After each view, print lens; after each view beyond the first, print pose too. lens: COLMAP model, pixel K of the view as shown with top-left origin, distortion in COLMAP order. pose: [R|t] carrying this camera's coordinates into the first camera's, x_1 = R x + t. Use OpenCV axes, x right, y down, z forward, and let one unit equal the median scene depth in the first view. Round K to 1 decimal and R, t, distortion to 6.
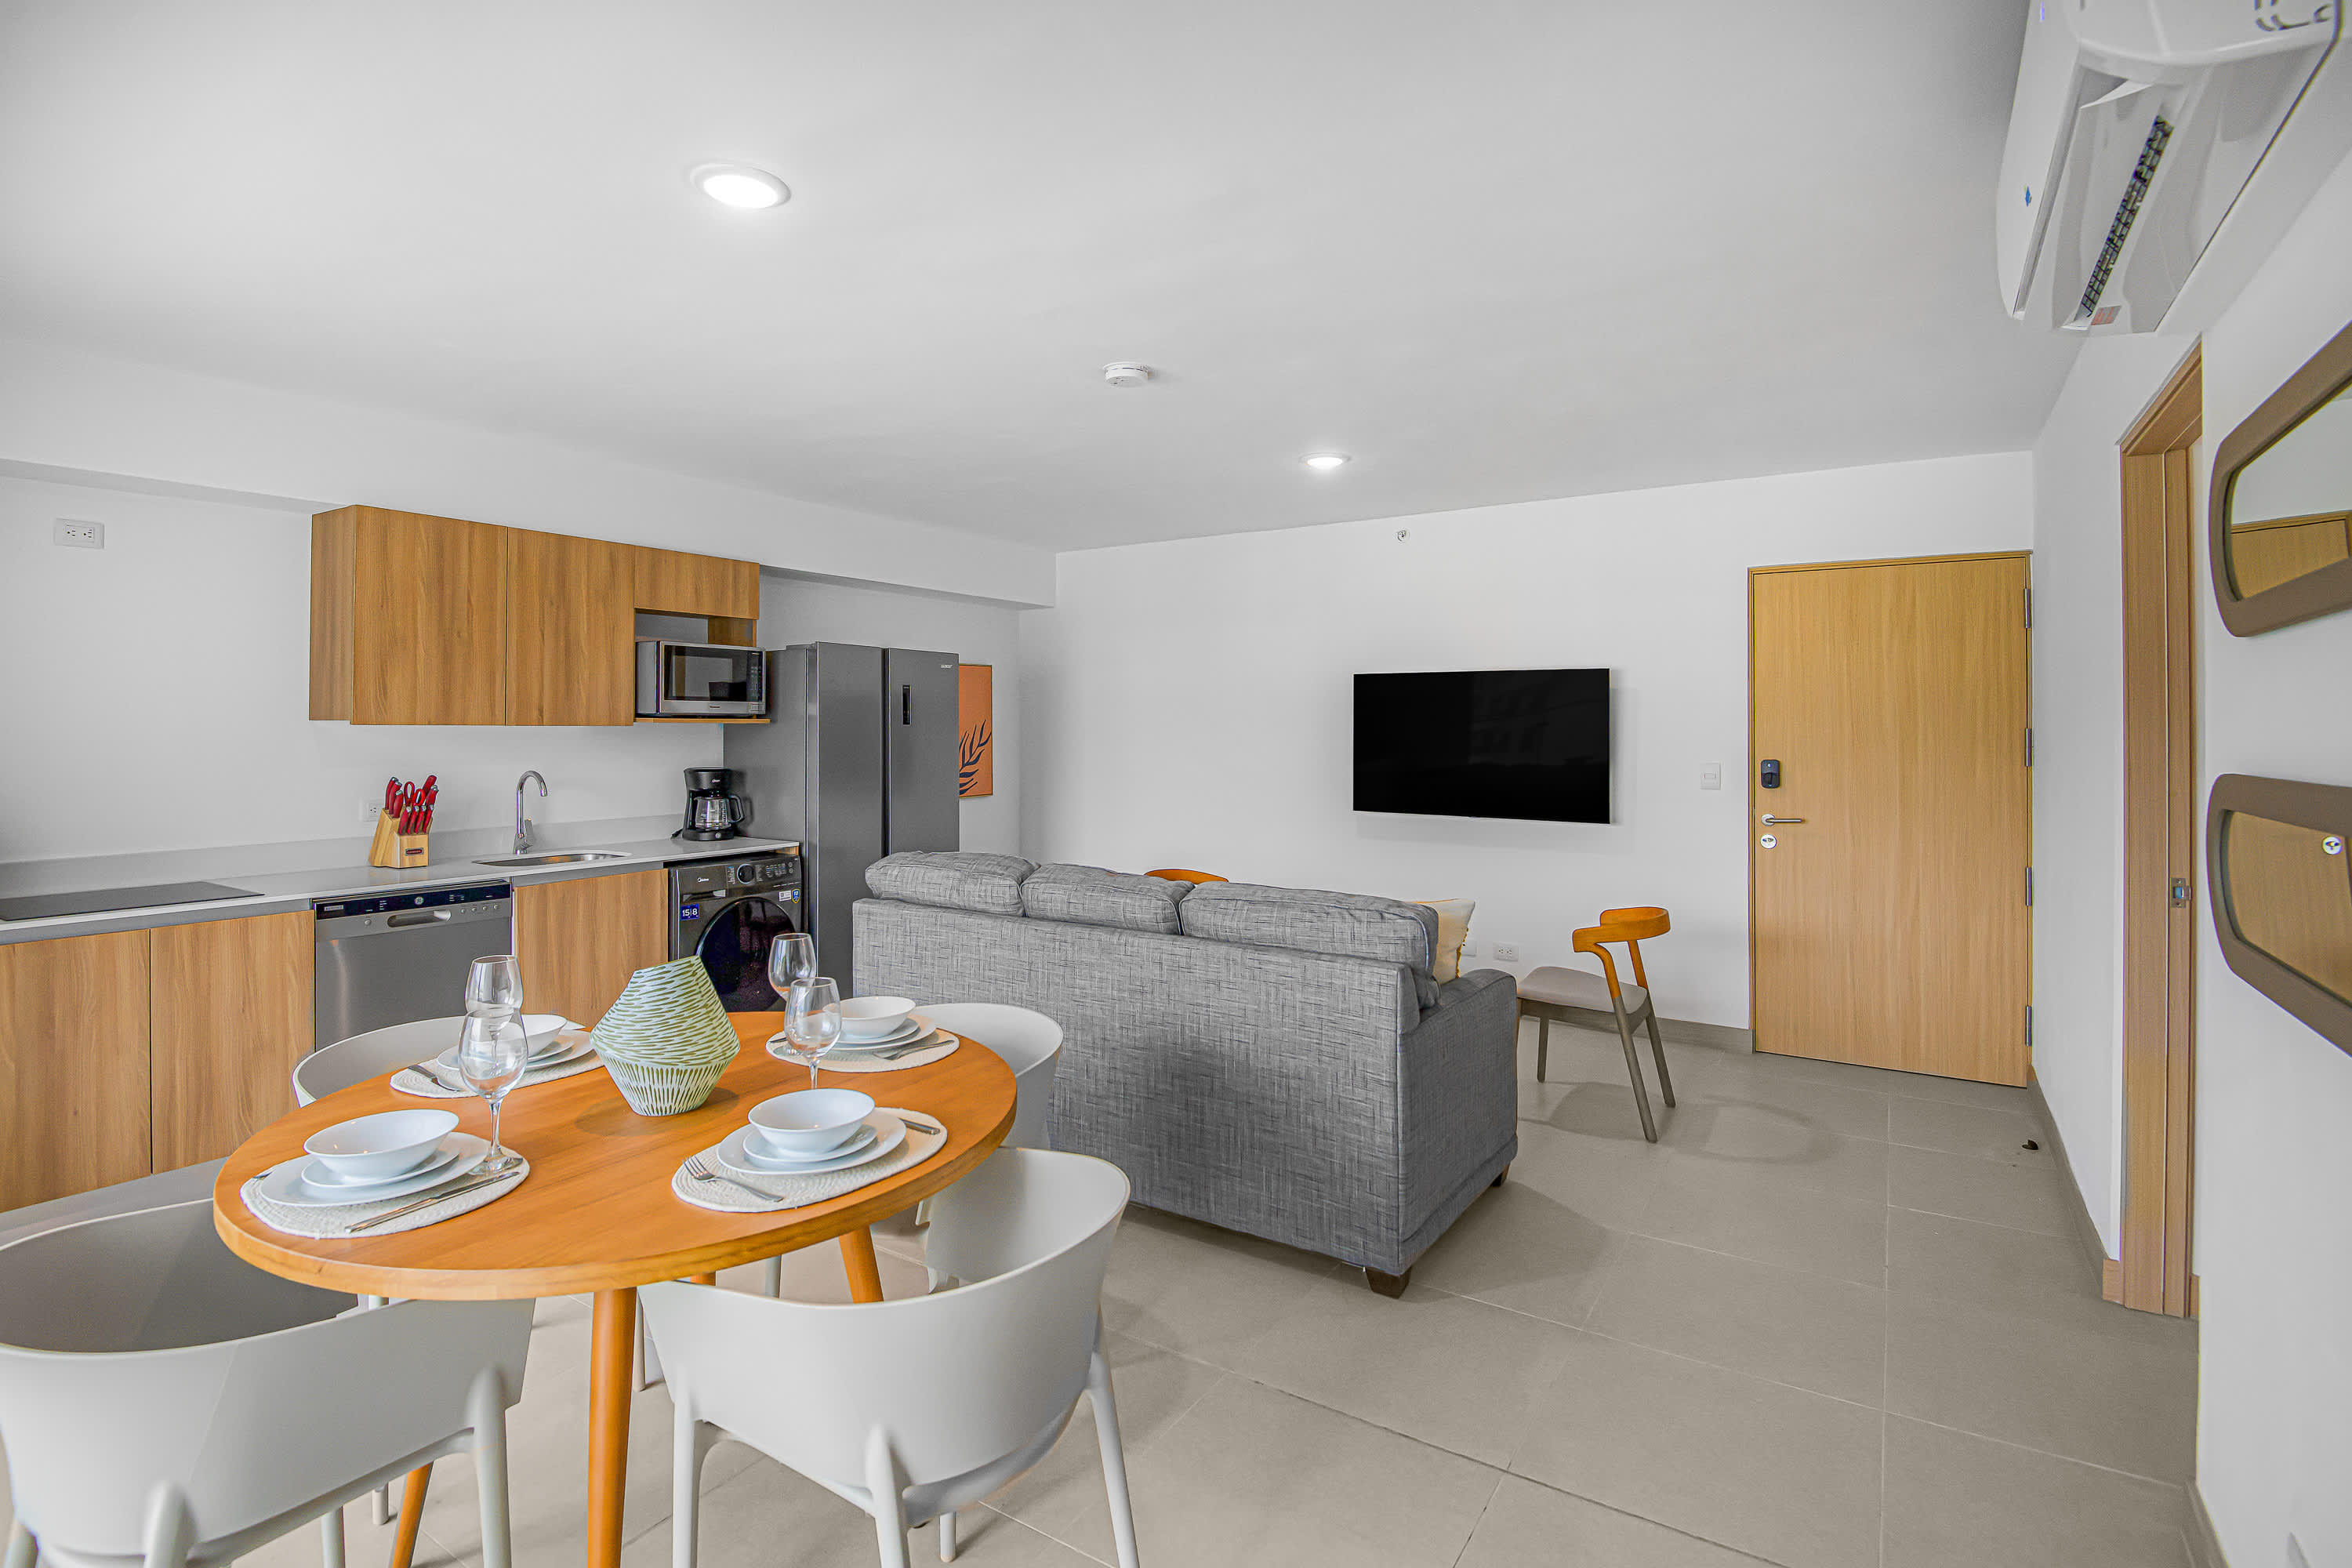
lens RADIAL K [[1118.7, 0, 1183.1], [0, 1118.7, 732.8], [0, 0, 1]] dist [0.000576, 0.000134]
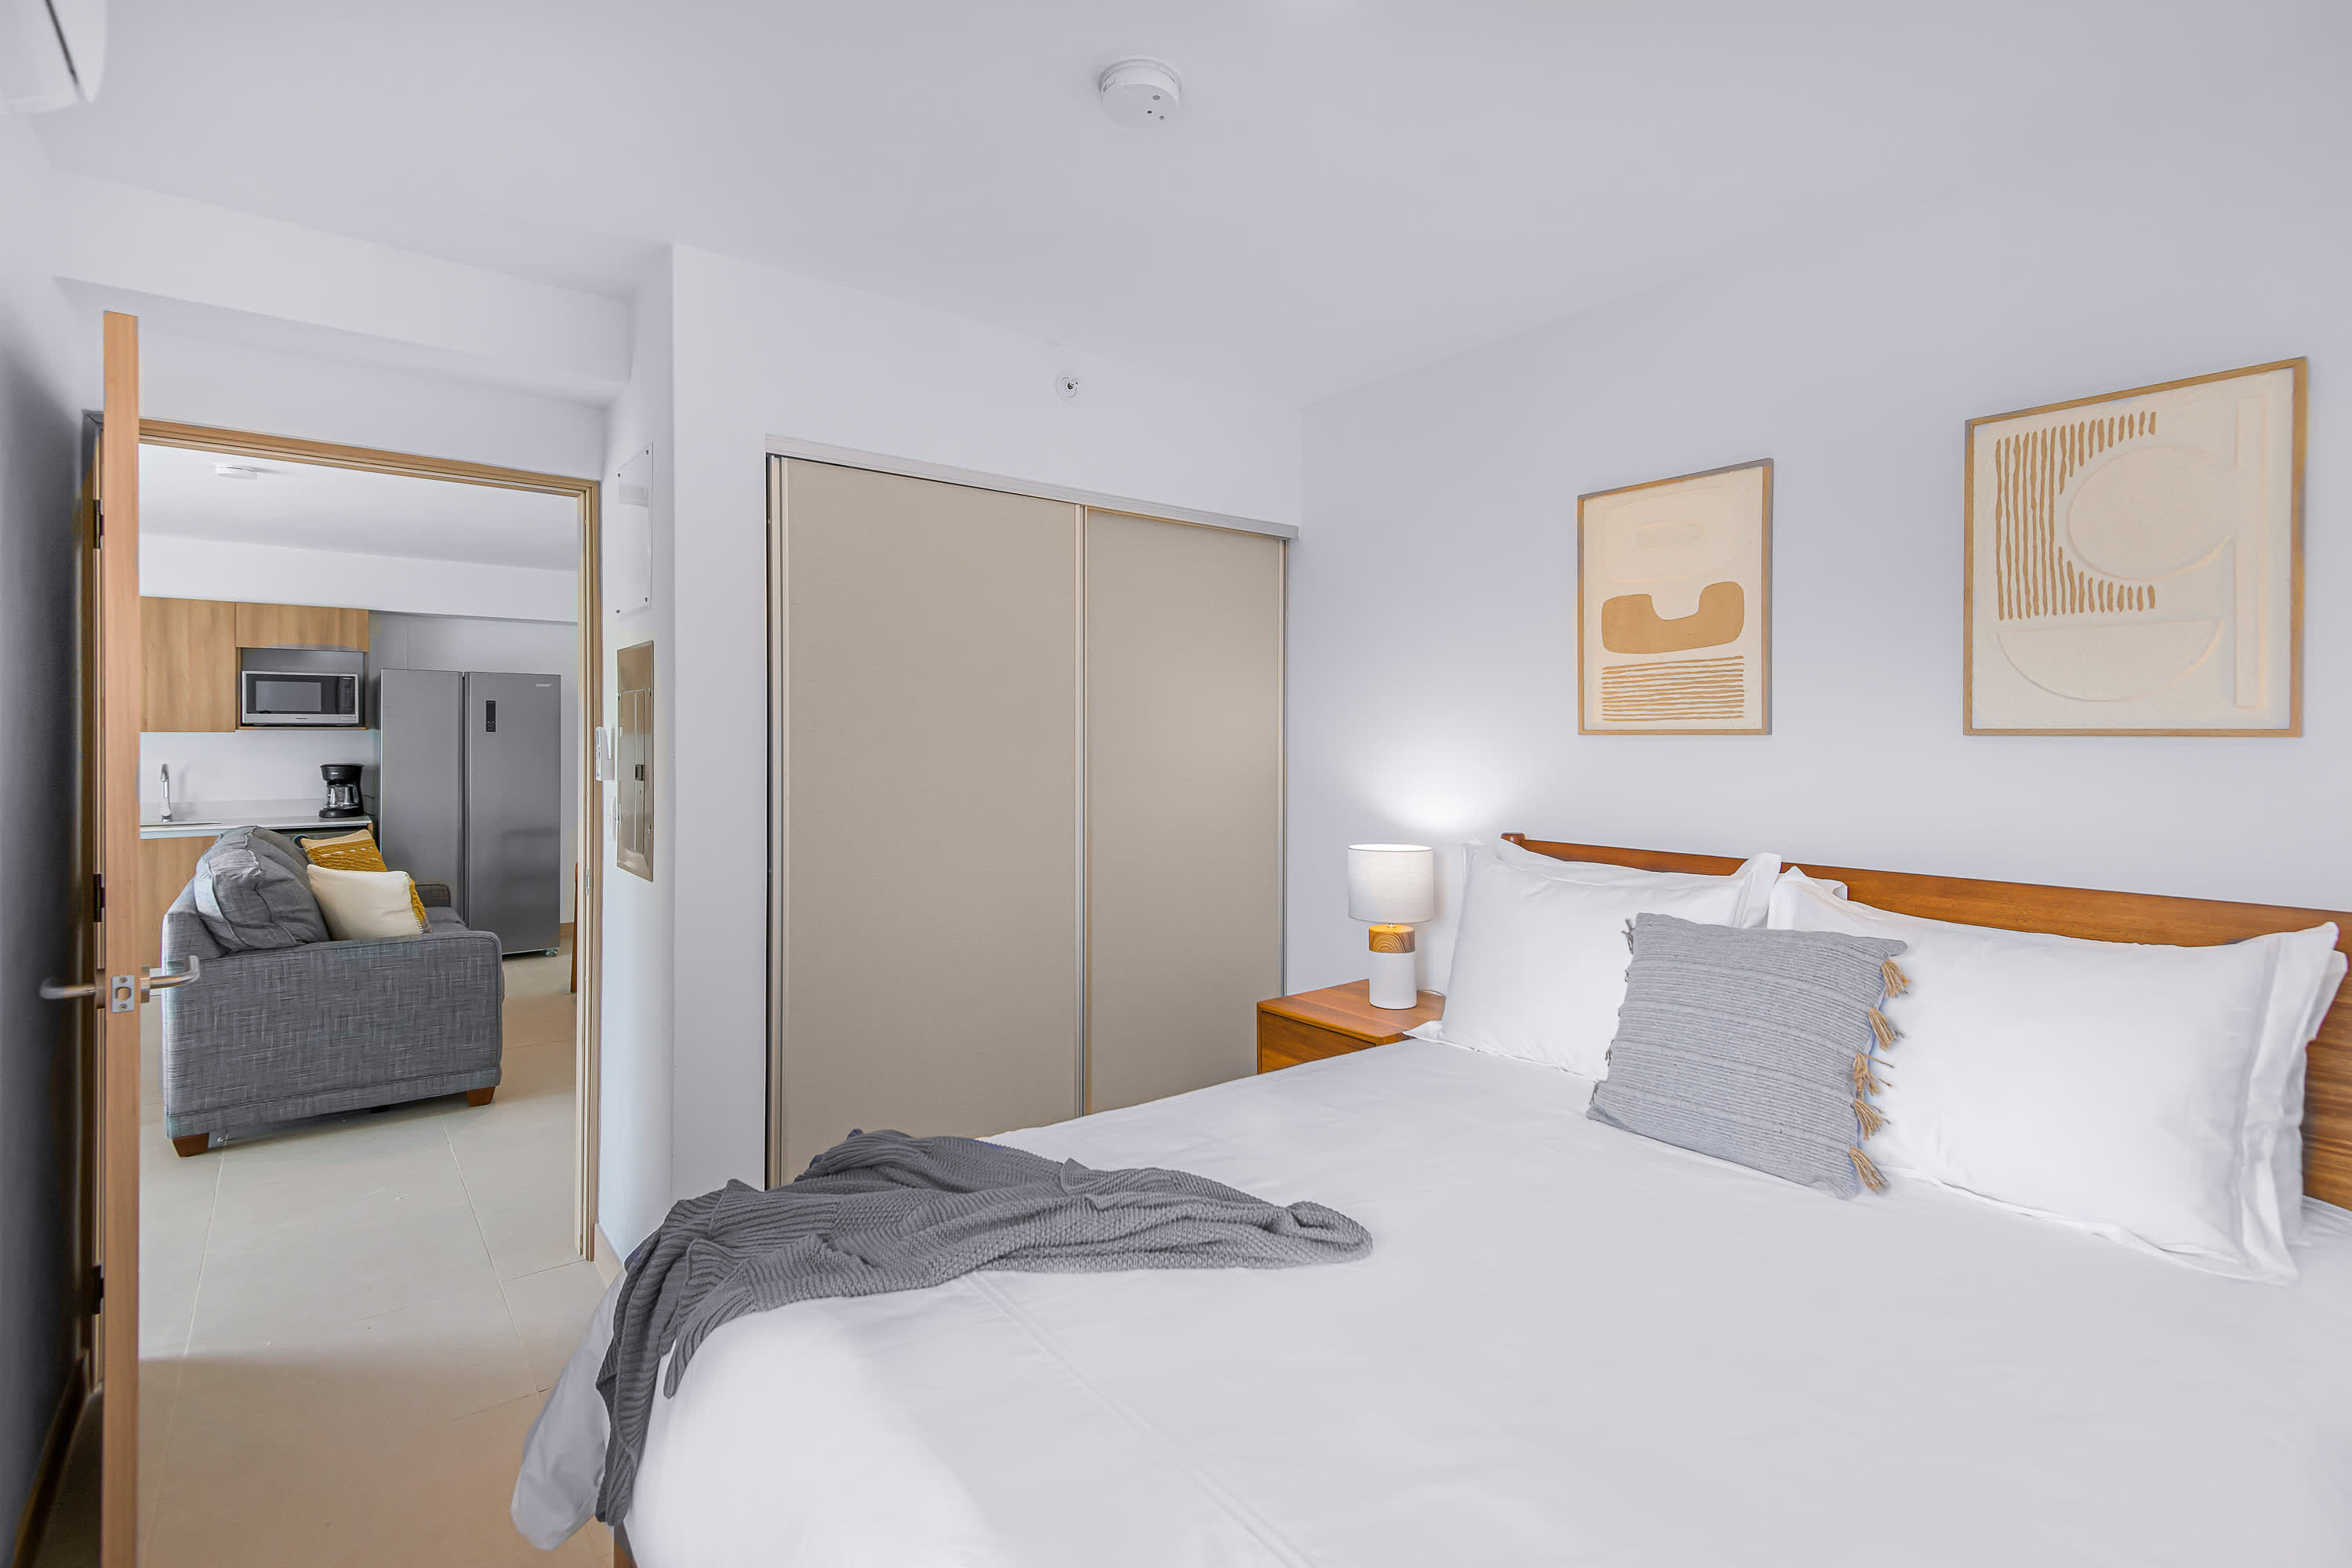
lens RADIAL K [[1118.7, 0, 1183.1], [0, 1118.7, 732.8], [0, 0, 1]] dist [0.000576, 0.000134]
pose [[0.939594, 0.000993, -0.342291, 1.011965], [-0.003880, 0.999962, -0.007750, 0.000454], [0.342270, 0.008610, 0.939562, 0.092814]]
